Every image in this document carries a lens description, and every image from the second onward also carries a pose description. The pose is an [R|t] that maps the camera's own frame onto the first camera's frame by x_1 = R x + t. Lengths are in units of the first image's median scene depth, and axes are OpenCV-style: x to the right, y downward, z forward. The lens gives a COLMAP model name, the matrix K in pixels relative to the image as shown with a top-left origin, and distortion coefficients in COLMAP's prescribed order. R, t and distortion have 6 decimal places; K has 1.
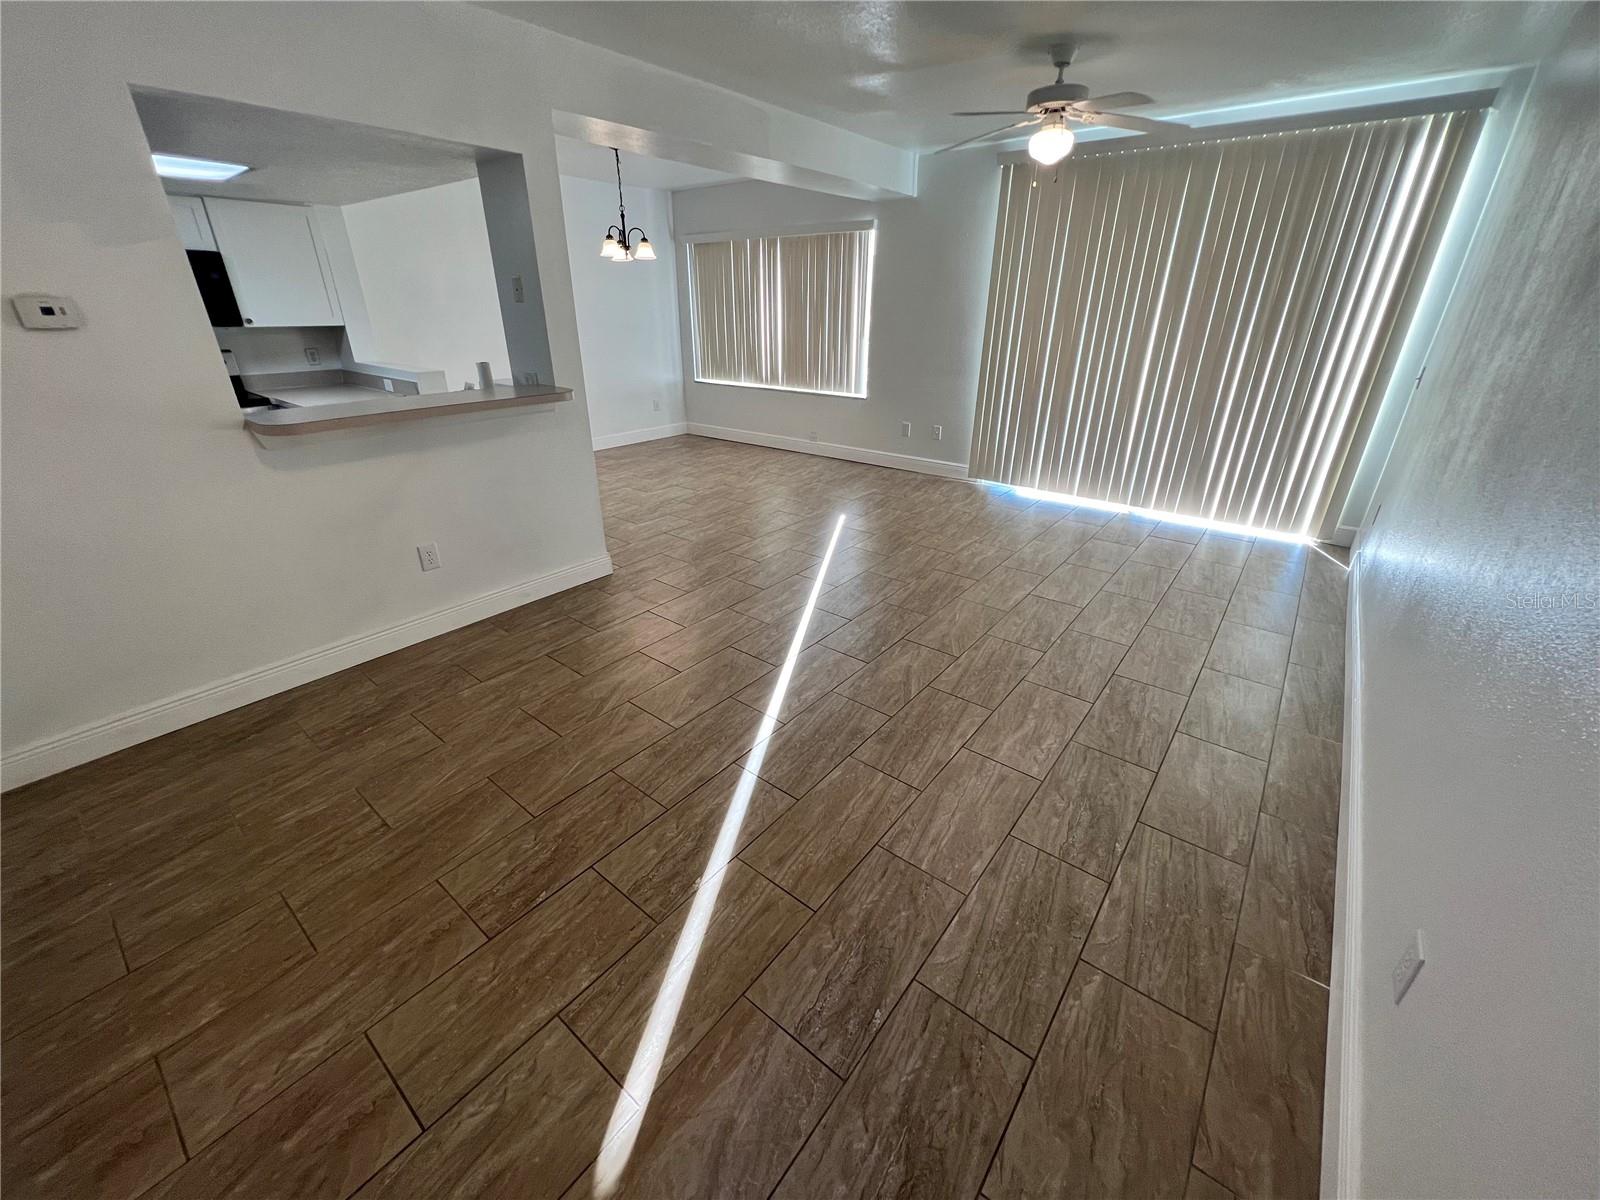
lens RADIAL K [[644.4, 0, 799.2], [0, 644.4, 590.6], [0, 0, 1]] dist [-0.001245, -0.000273]
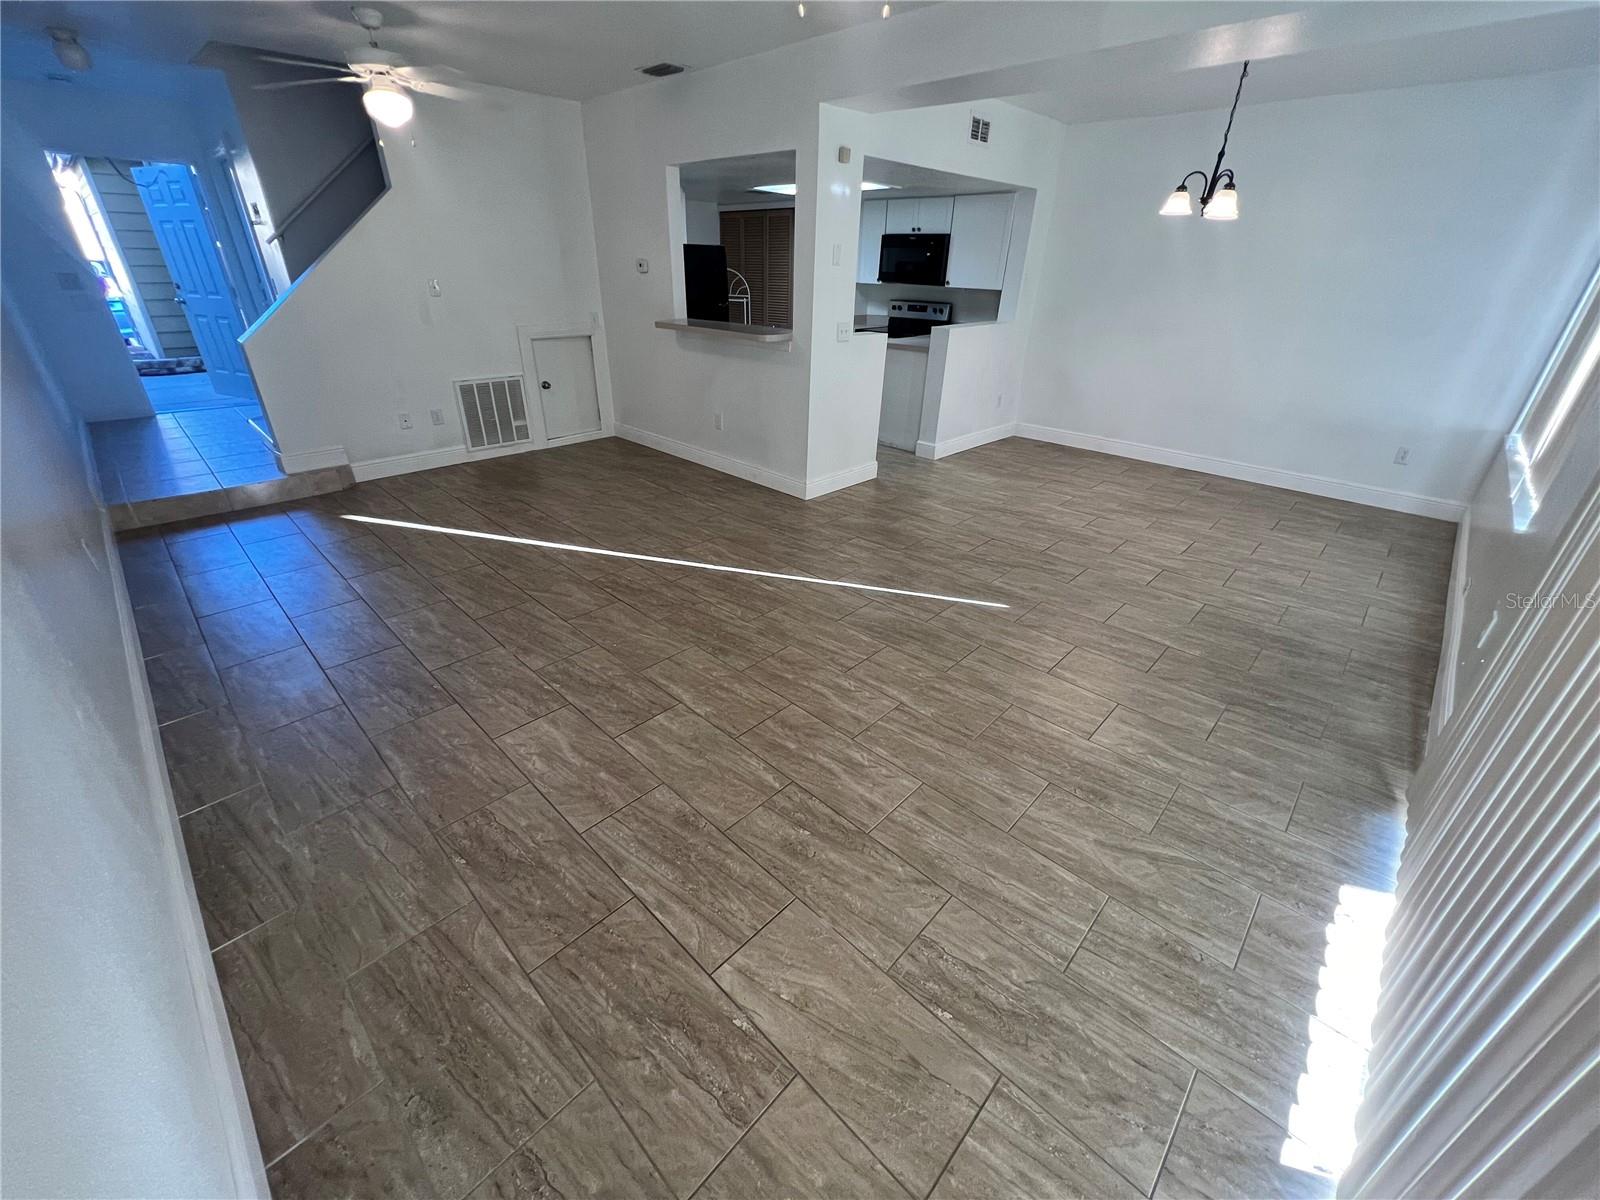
lens RADIAL K [[644.4, 0, 799.2], [0, 644.4, 590.6], [0, 0, 1]] dist [-0.001245, -0.000273]
pose [[-0.096972, 0.449407, -0.888048, 0.872867], [-0.426892, 0.787233, 0.445003, -0.434376], [0.899088, 0.422254, 0.115508, 0.953949]]
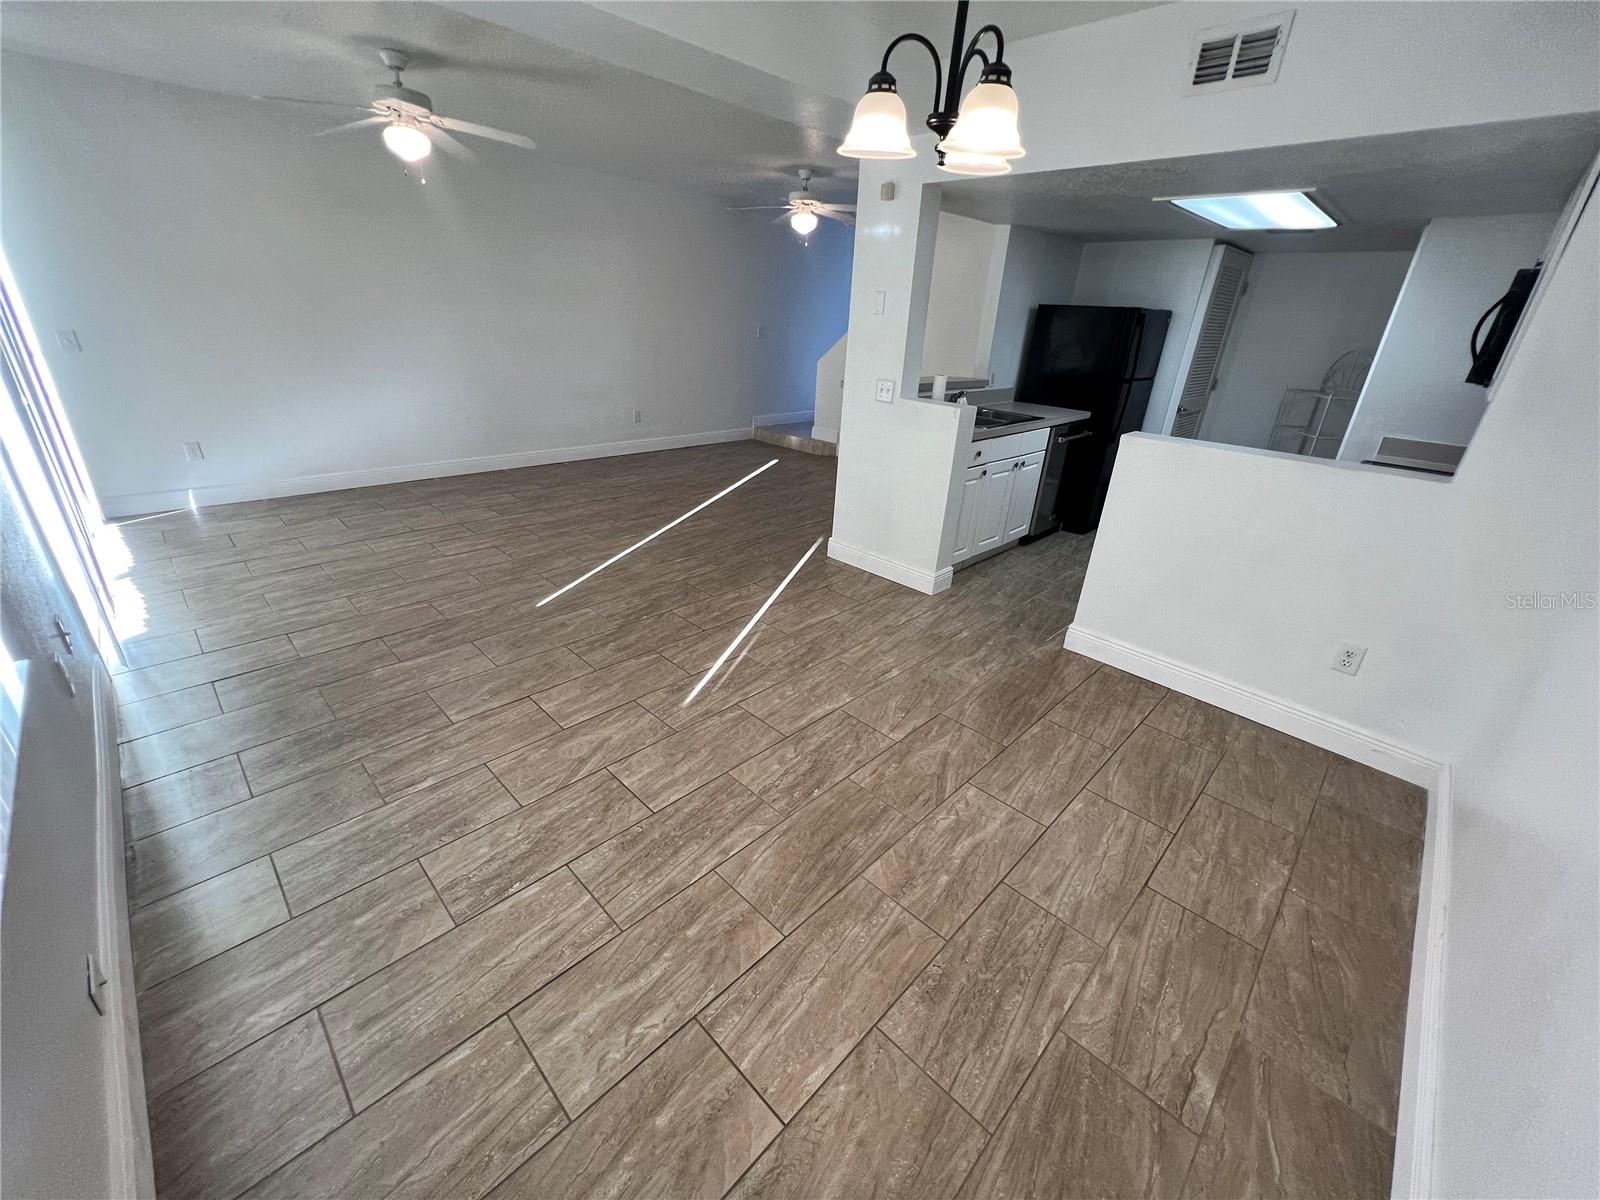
lens RADIAL K [[599.6, 0, 797.4], [0, 599.6, 603.6], [0, 0, 1]] dist [-0.000662, -0.000033]
pose [[-0.995084, -0.082086, 0.055410, -0.327097], [-0.010068, 0.640432, 0.767949, -0.826750], [-0.098524, 0.763616, -0.638110, 1.824401]]
